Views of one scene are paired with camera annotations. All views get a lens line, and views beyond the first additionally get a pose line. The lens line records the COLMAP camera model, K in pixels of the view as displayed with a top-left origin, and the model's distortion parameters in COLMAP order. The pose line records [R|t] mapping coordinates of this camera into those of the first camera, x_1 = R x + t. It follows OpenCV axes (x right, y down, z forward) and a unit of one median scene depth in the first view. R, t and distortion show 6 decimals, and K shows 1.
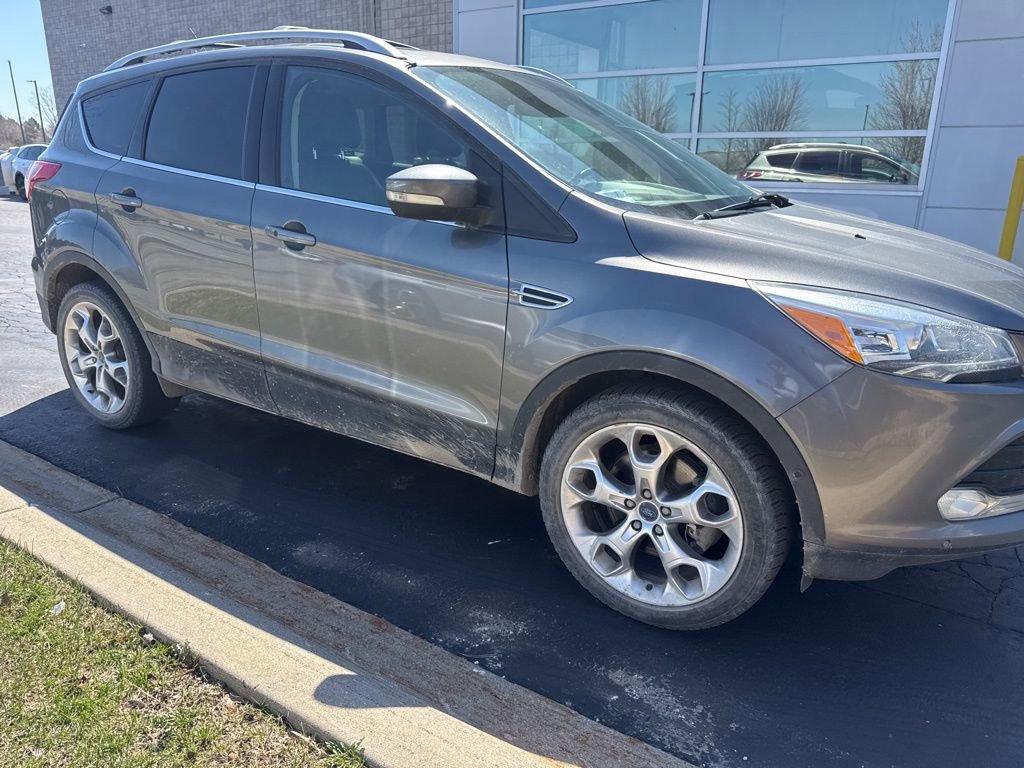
lens RADIAL K [[724.5, 0, 524.3], [0, 724.5, 370.9], [0, 0, 1]] dist [0.045863, -0.052299]
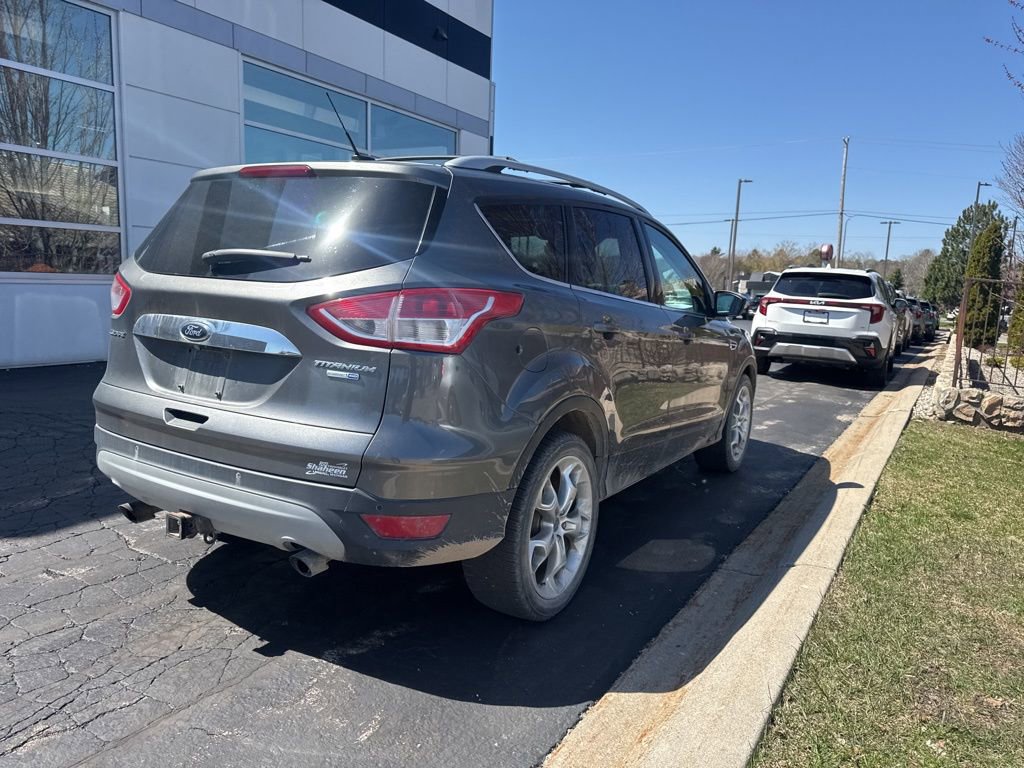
lens RADIAL K [[724.5, 0, 524.3], [0, 724.5, 370.9], [0, 0, 1]] dist [0.045863, -0.052299]
pose [[-0.040408, -0.139097, 0.989454, -1.871028], [0.231103, 0.962110, 0.144691, -0.424229], [-0.972090, 0.234513, -0.006731, 1.401350]]
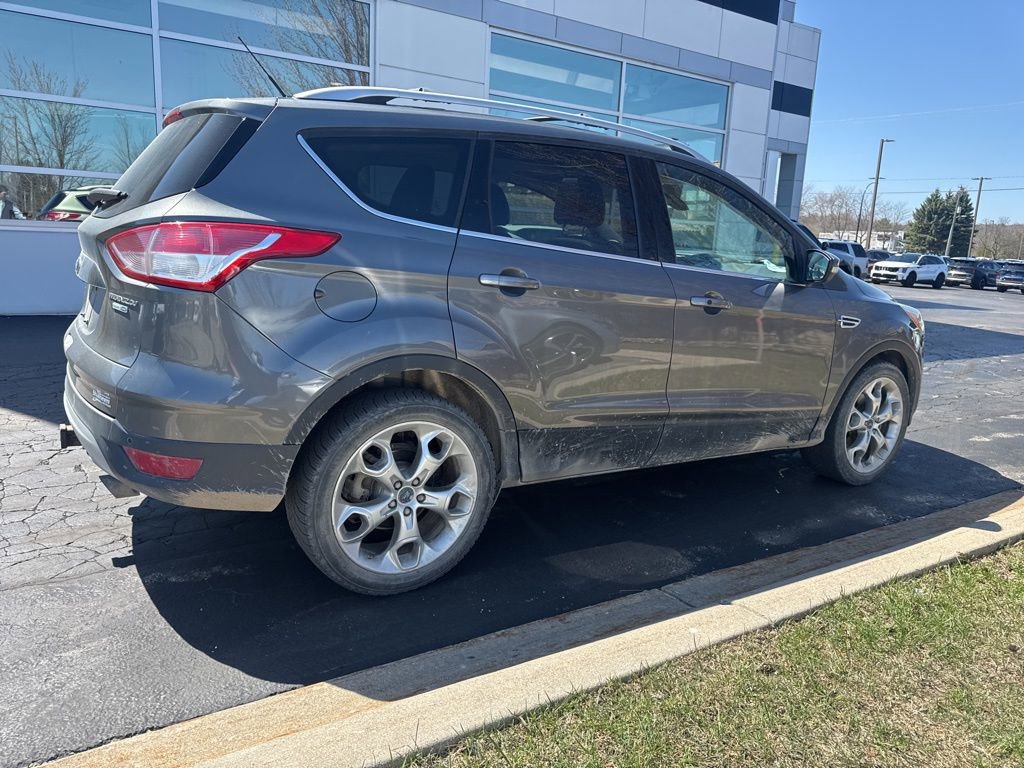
lens RADIAL K [[724.5, 0, 524.3], [0, 724.5, 370.9], [0, 0, 1]] dist [0.045863, -0.052299]
pose [[0.410512, -0.158893, 0.897905, -1.614190], [0.201449, 0.976174, 0.080643, -0.241676], [-0.889325, 0.147777, 0.432739, 0.795675]]
